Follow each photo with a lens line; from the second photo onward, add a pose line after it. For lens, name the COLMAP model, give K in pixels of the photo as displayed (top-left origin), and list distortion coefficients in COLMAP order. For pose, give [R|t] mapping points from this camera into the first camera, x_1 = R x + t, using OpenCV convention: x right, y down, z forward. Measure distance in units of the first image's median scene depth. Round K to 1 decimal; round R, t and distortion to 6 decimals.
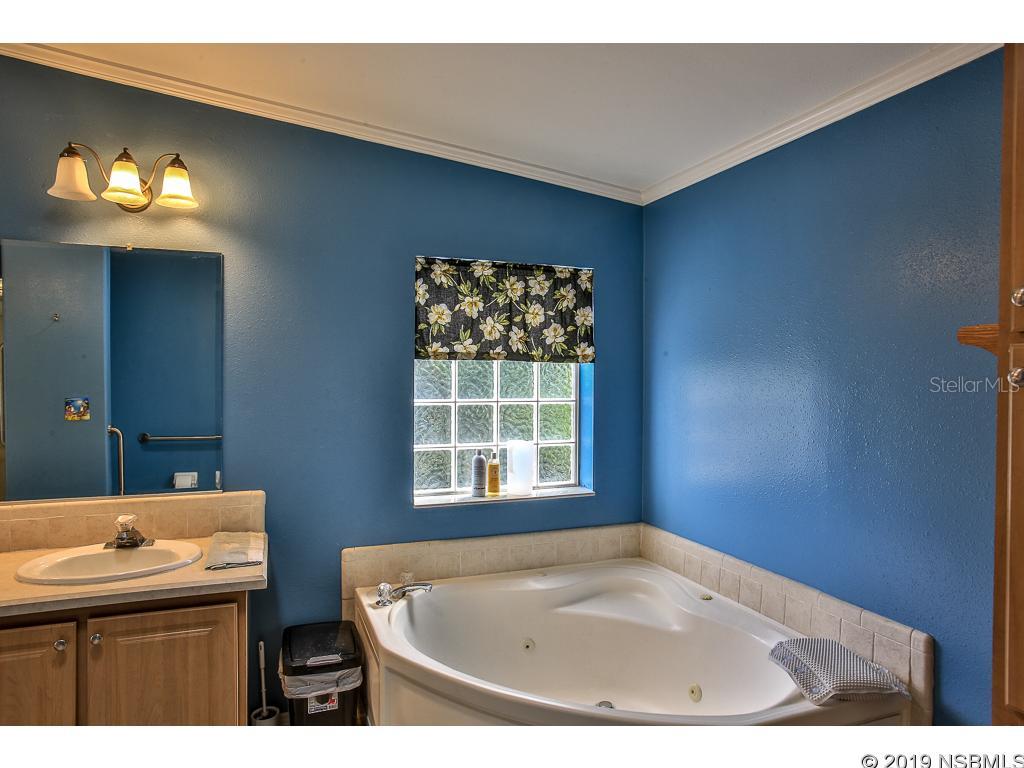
lens RADIAL K [[613.1, 0, 512.0], [0, 613.1, 384.0], [0, 0, 1]] dist [-0.033508, 0.000797]
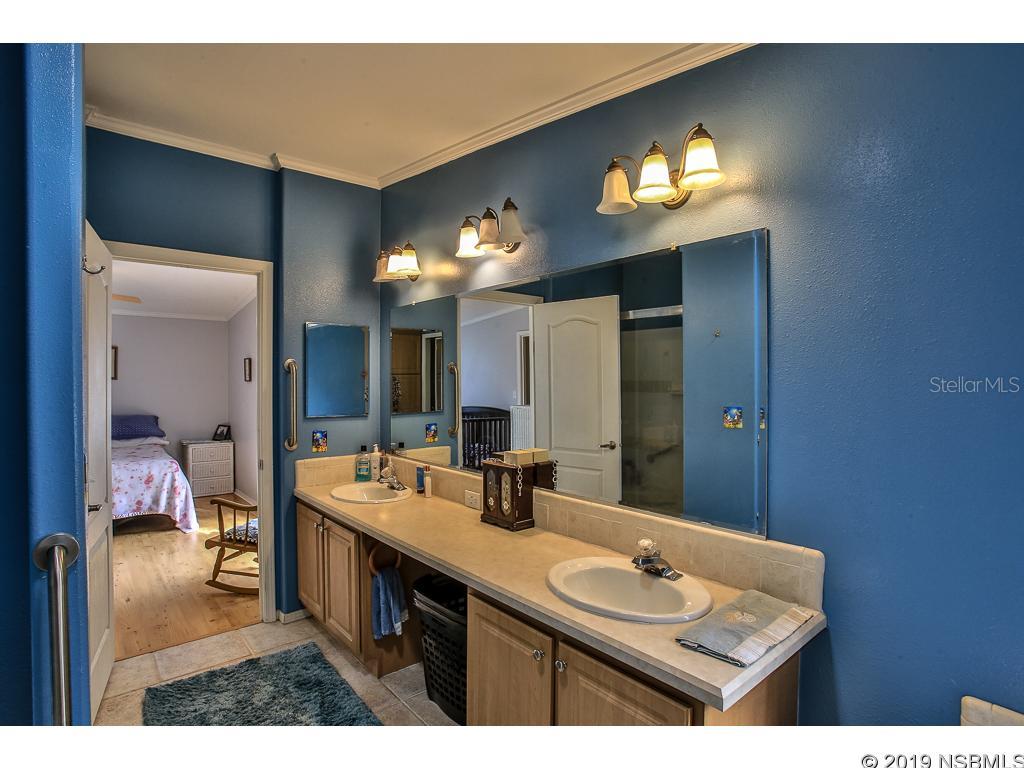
lens RADIAL K [[522.9, 0, 512.0], [0, 522.9, 384.0], [0, 0, 1]] dist [-0.083672, 0.048794]
pose [[0.318637, 0.001548, -0.947876, 0.035457], [-0.018570, 0.999817, -0.004610, -0.010075], [0.947695, 0.019072, 0.318607, 0.536752]]
